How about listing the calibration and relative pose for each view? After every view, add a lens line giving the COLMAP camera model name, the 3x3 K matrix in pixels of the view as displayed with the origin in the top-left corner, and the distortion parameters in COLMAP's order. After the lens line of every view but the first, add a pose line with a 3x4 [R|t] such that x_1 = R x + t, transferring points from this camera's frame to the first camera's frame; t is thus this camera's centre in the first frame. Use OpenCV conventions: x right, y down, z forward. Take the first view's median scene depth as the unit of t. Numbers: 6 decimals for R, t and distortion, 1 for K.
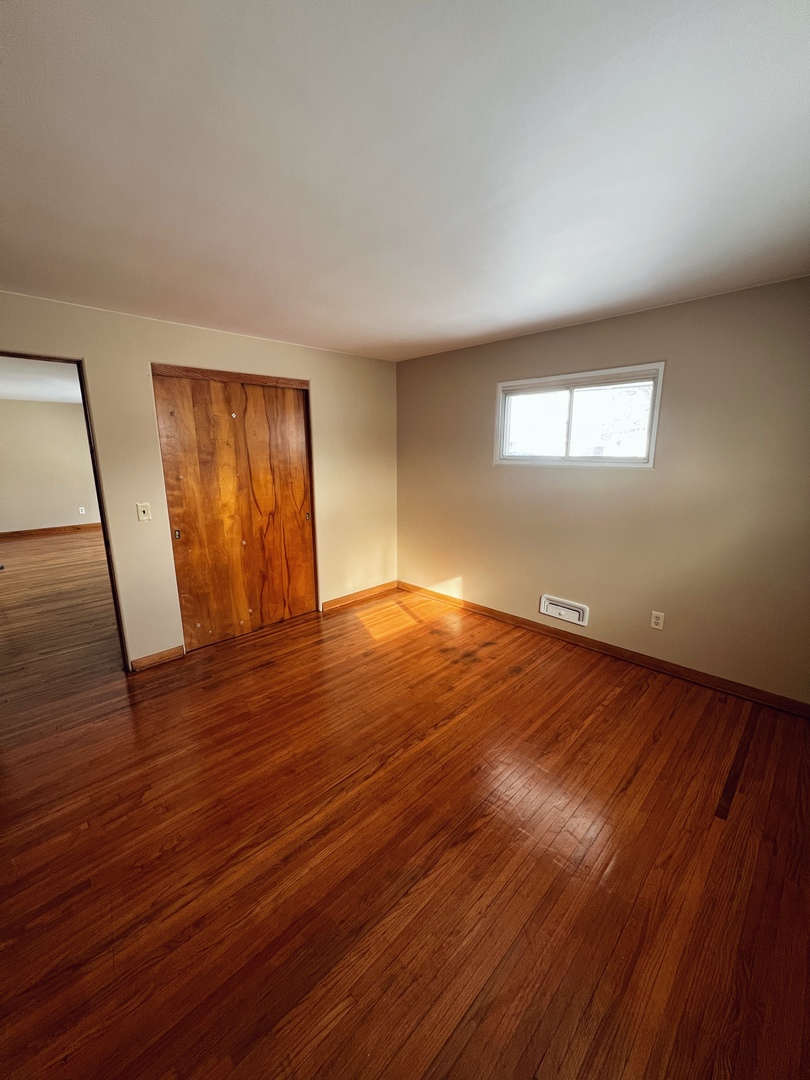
lens RADIAL K [[431.9, 0, 403.8], [0, 431.9, 540.1], [0, 0, 1]] dist [-0.002454, -0.000010]
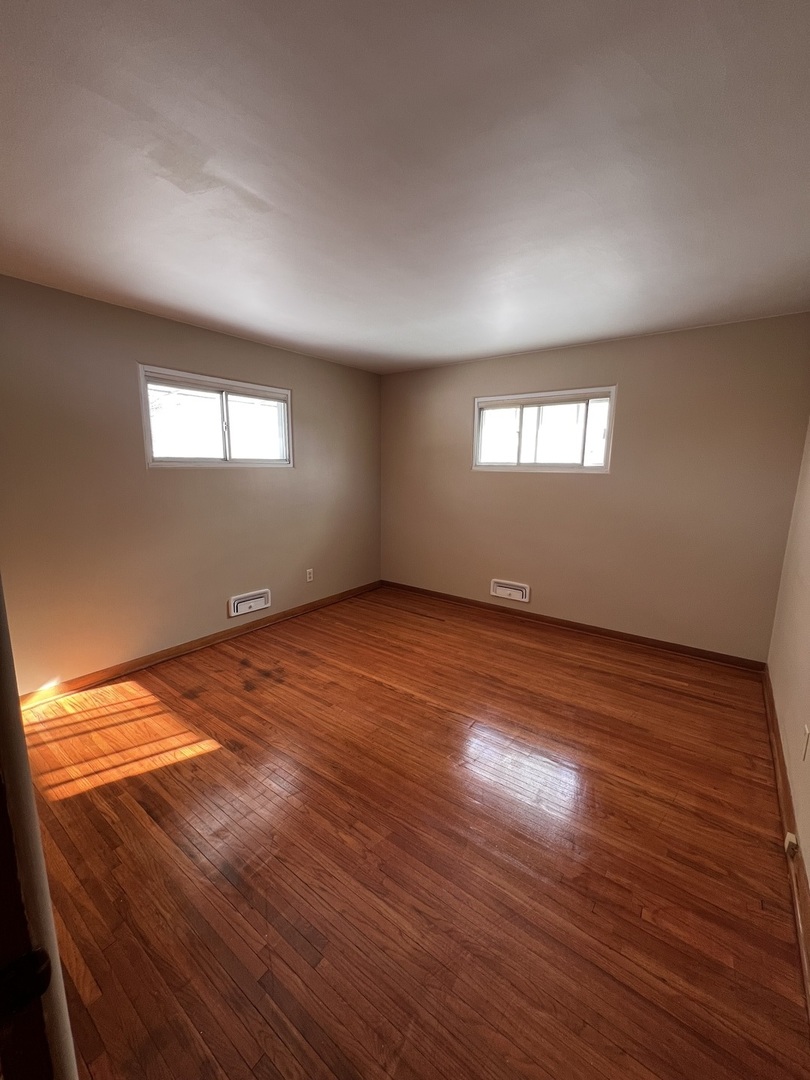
lens RADIAL K [[431.9, 0, 403.8], [0, 431.9, 540.1], [0, 0, 1]] dist [-0.002454, -0.000010]
pose [[-0.151900, -0.169390, 0.973773, -0.888105], [0.196620, 0.960336, 0.197724, -0.155828], [-0.968642, 0.221498, -0.112570, 0.916097]]
